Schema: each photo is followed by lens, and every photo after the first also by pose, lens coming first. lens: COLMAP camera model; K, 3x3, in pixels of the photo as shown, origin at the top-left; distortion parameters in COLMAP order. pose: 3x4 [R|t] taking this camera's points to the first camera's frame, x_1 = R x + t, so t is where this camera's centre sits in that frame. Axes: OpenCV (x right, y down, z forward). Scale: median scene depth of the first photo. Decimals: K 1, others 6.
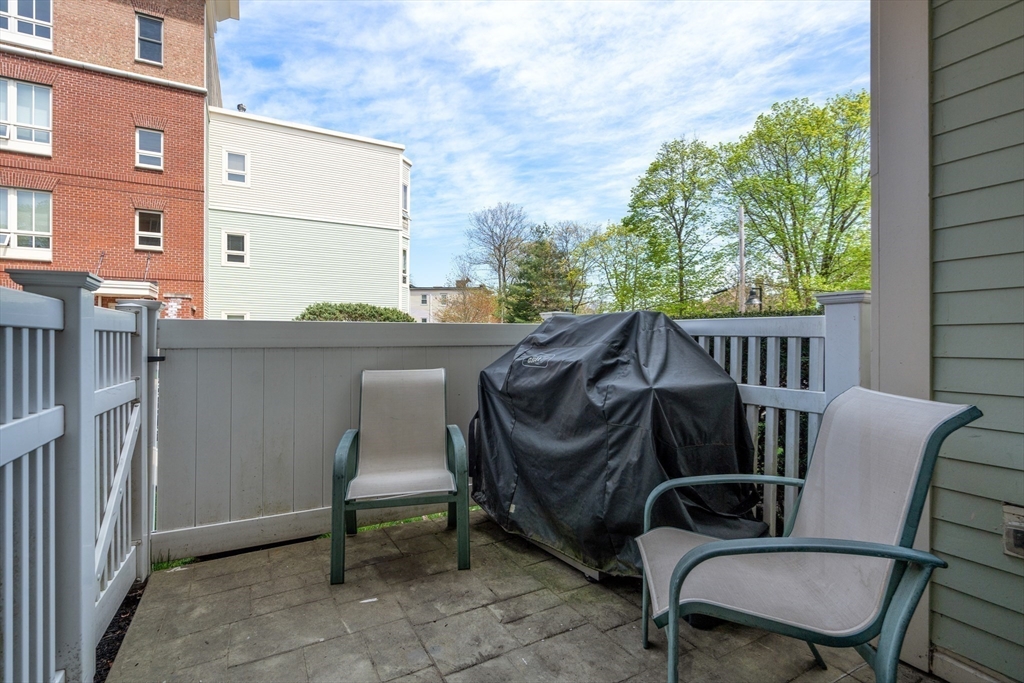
lens RADIAL K [[475.9, 0, 509.0], [0, 475.9, 328.5], [0, 0, 1]] dist [-0.001956, 0.000195]
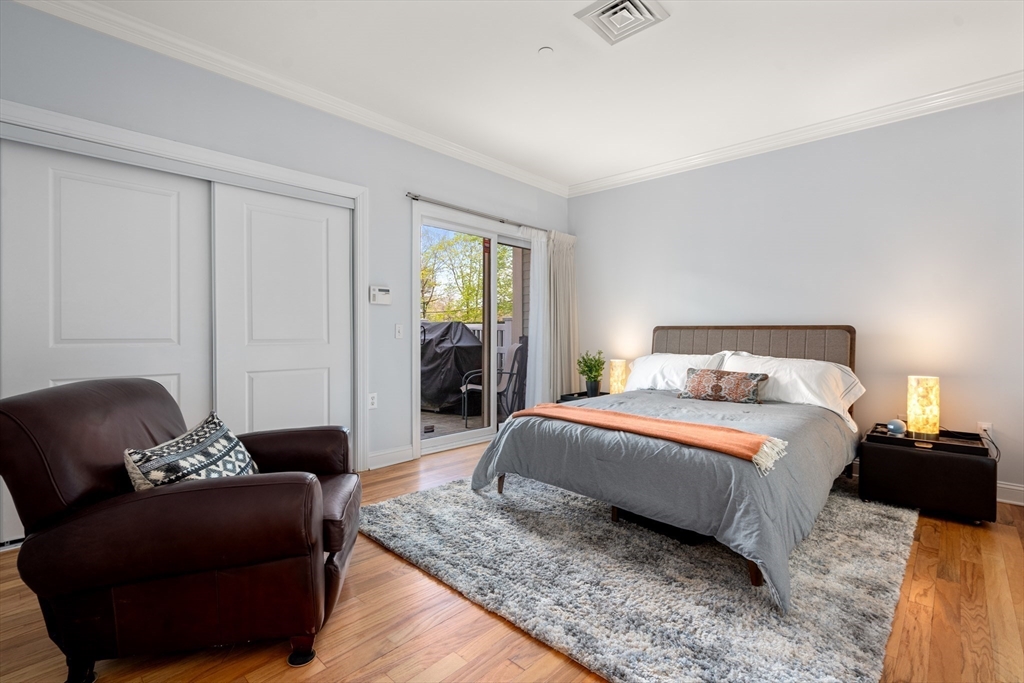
lens RADIAL K [[475.9, 0, 509.0], [0, 475.9, 328.5], [0, 0, 1]] dist [-0.001956, 0.000195]
pose [[0.951693, -0.003766, 0.307029, -0.290875], [-0.000501, 0.999904, 0.013817, -0.033486], [-0.307051, -0.013303, 0.951600, -1.852847]]
